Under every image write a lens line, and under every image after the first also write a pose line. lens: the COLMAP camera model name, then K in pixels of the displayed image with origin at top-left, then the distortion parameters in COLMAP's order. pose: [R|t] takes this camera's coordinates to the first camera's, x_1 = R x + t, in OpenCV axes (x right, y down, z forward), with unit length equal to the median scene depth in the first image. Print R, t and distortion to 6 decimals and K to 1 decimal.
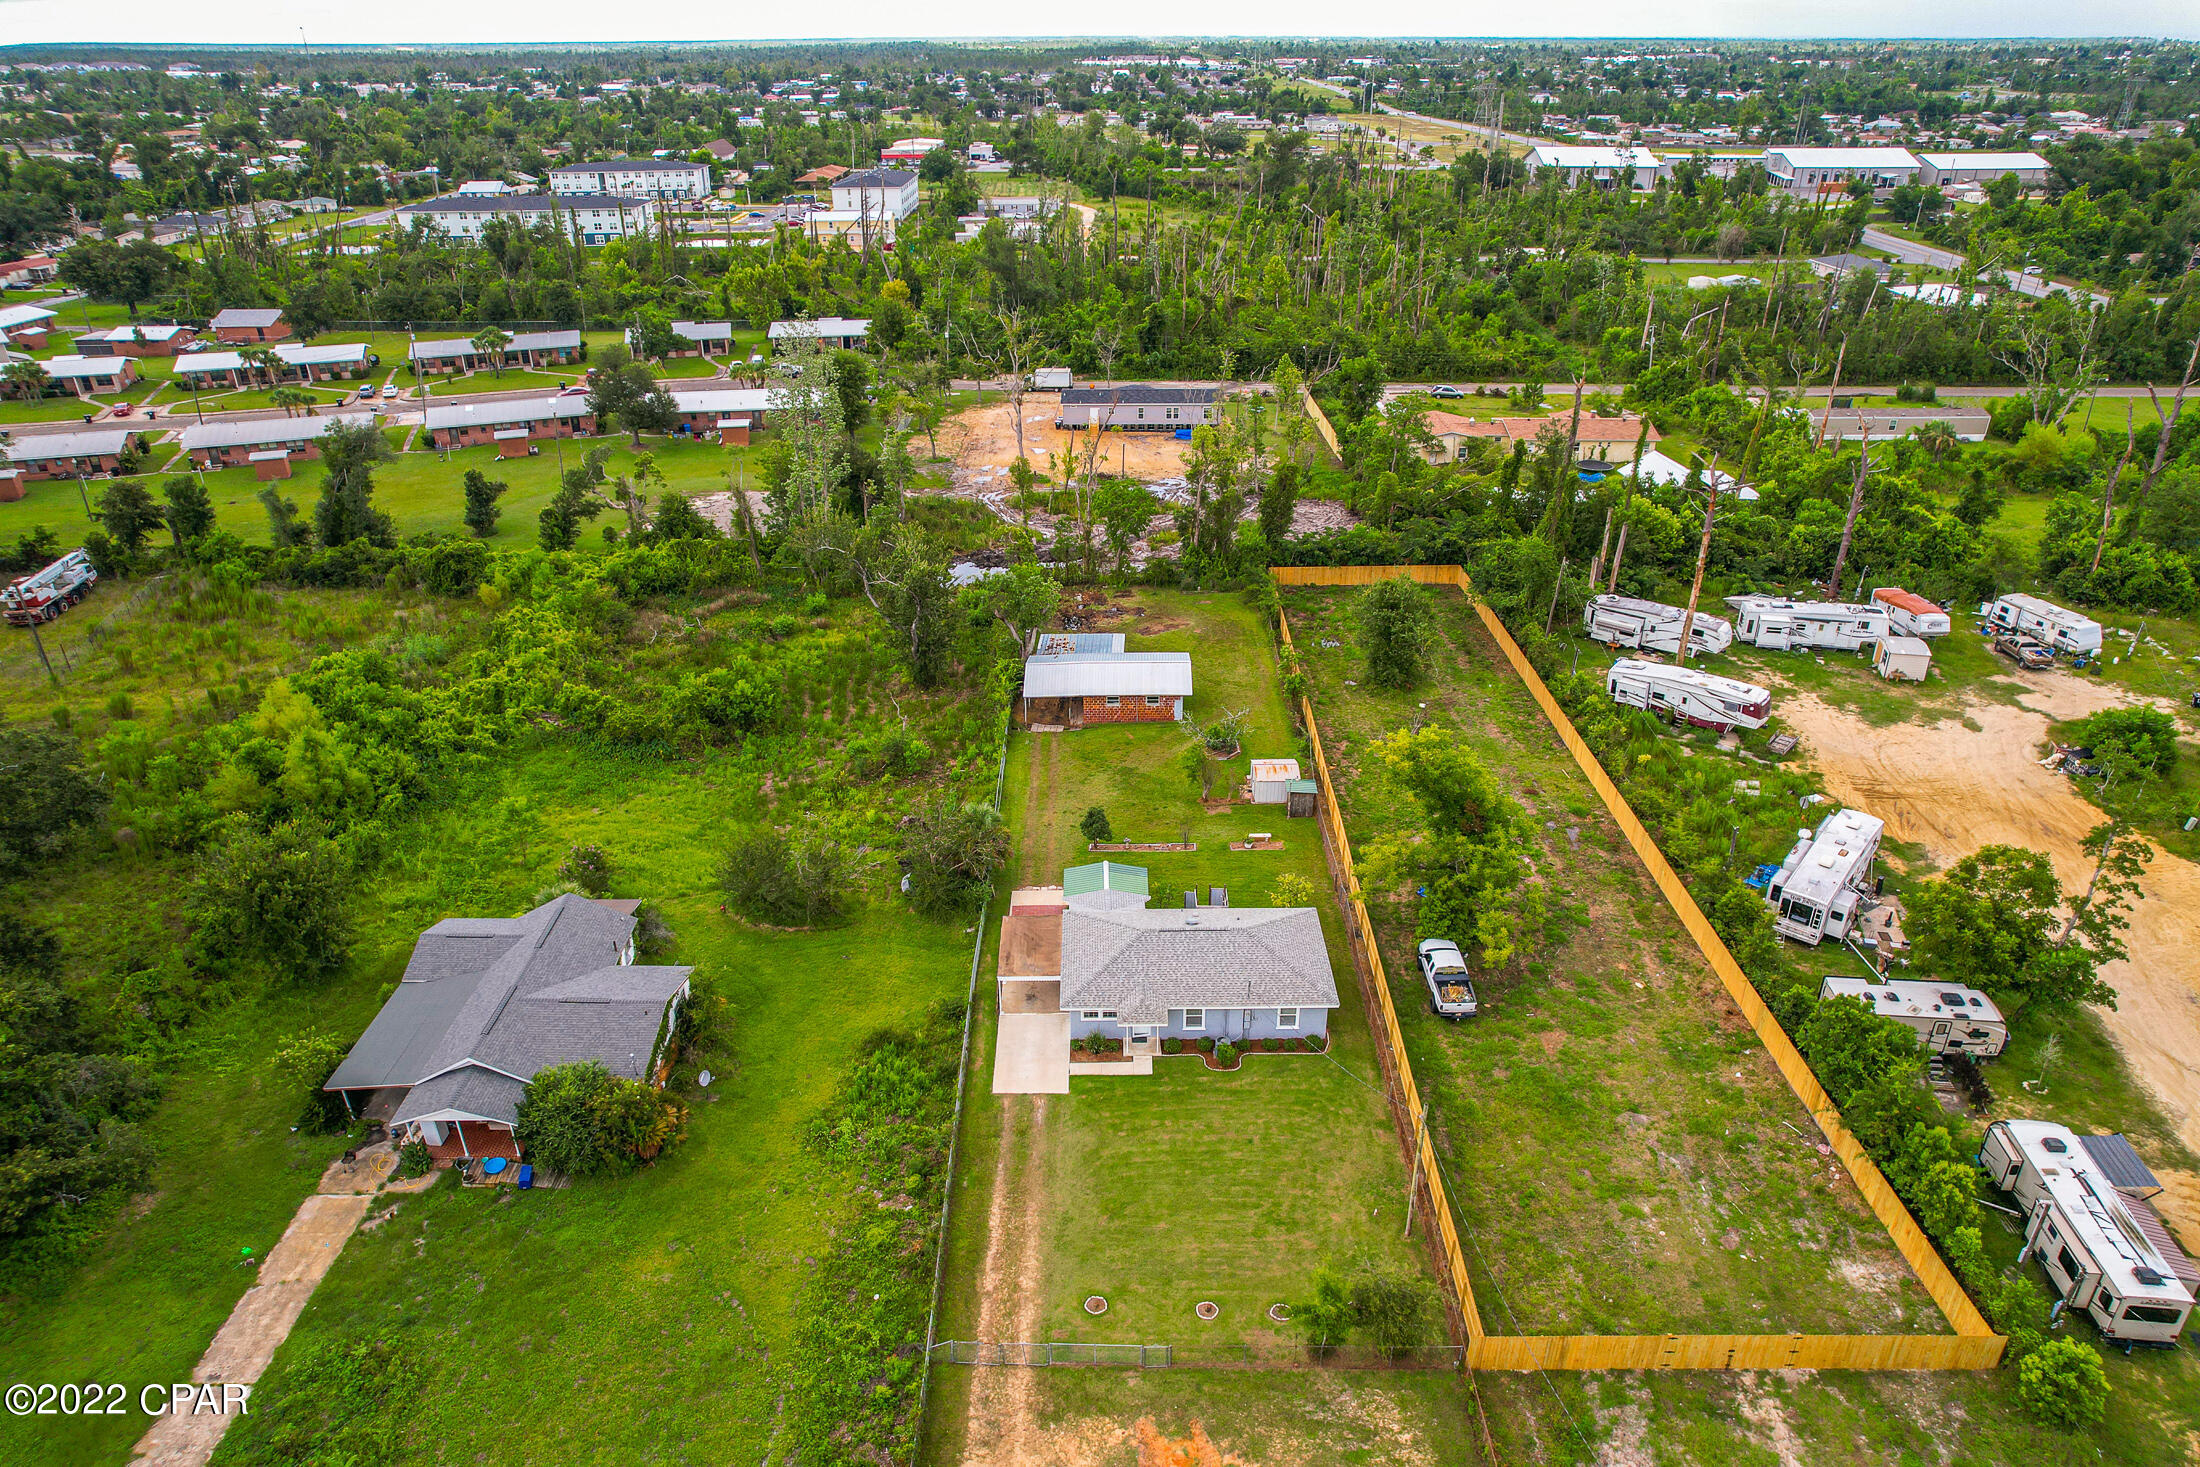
lens RADIAL K [[1413.5, 0, 1100.0], [0, 1413.5, 733.5], [0, 0, 1]] dist [-0.040164, 0.000481]
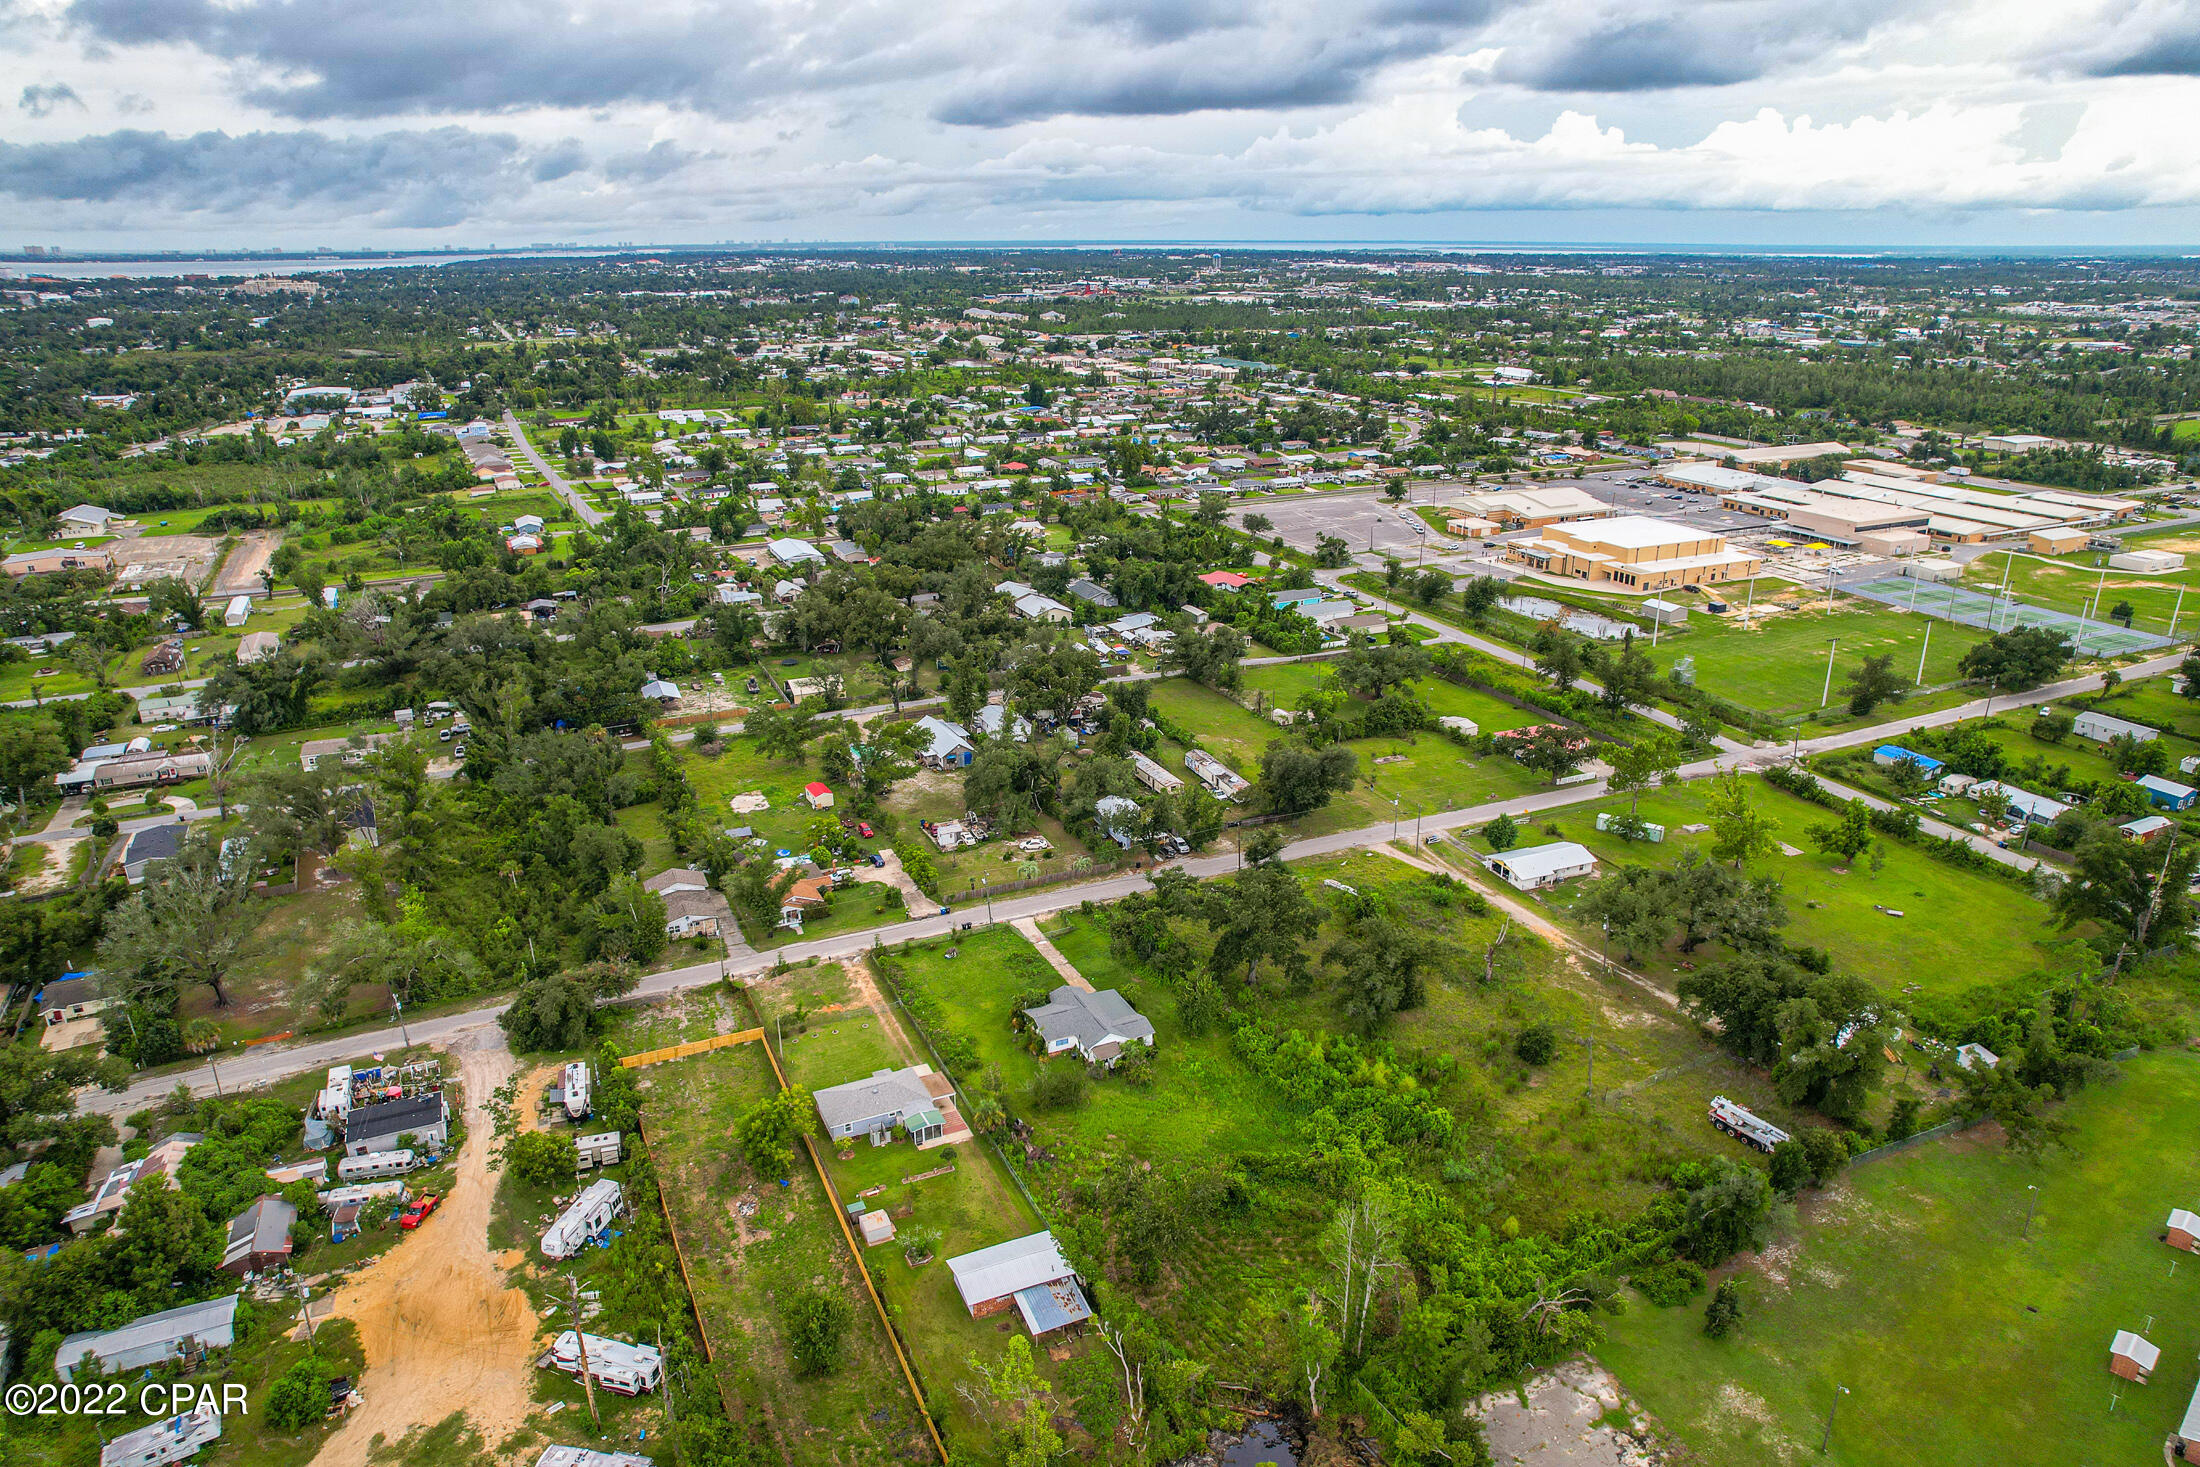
lens RADIAL K [[1407.8, 0, 1104.2], [0, 1407.8, 744.4], [0, 0, 1]] dist [-0.070889, 0.069332]
pose [[-0.900461, 0.160566, -0.404214, 0.624148], [-0.185133, 0.699469, 0.690267, -2.157334], [0.393569, 0.696391, -0.600119, 2.303316]]
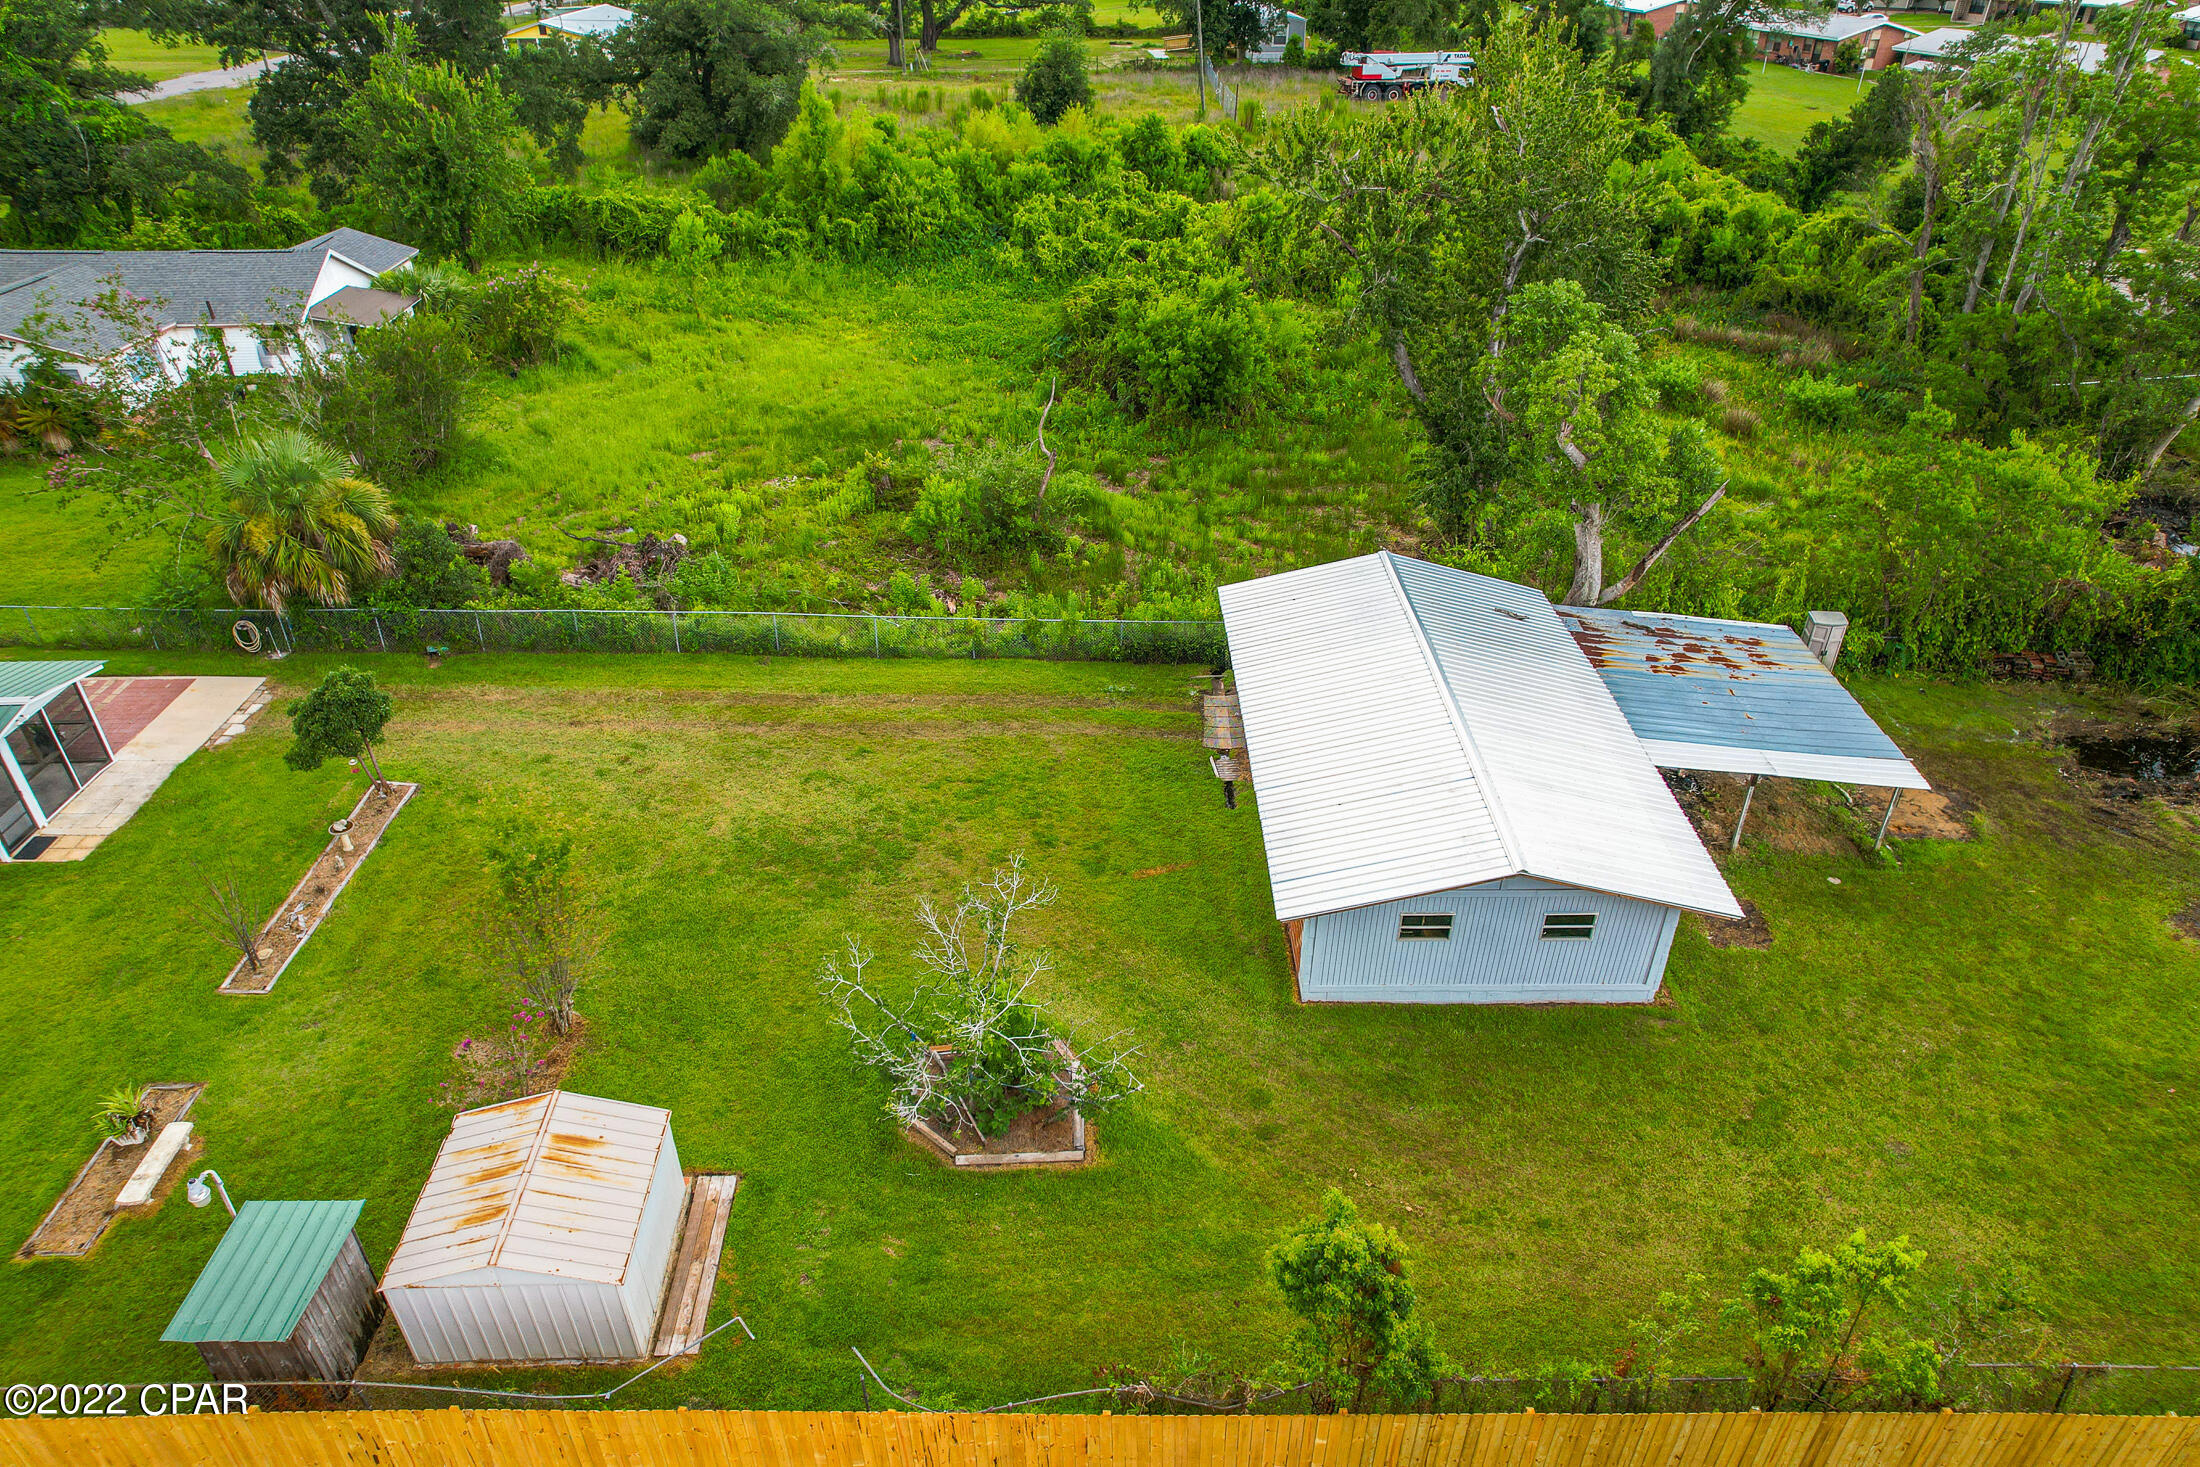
lens RADIAL K [[1407.8, 0, 1104.2], [0, 1407.8, 744.4], [0, 0, 1]] dist [-0.070889, 0.069332]
pose [[0.019978, 0.547790, -0.836377, 0.341280], [-0.449827, 0.752017, 0.481794, -0.208505], [0.892892, 0.366600, 0.261435, 1.323780]]
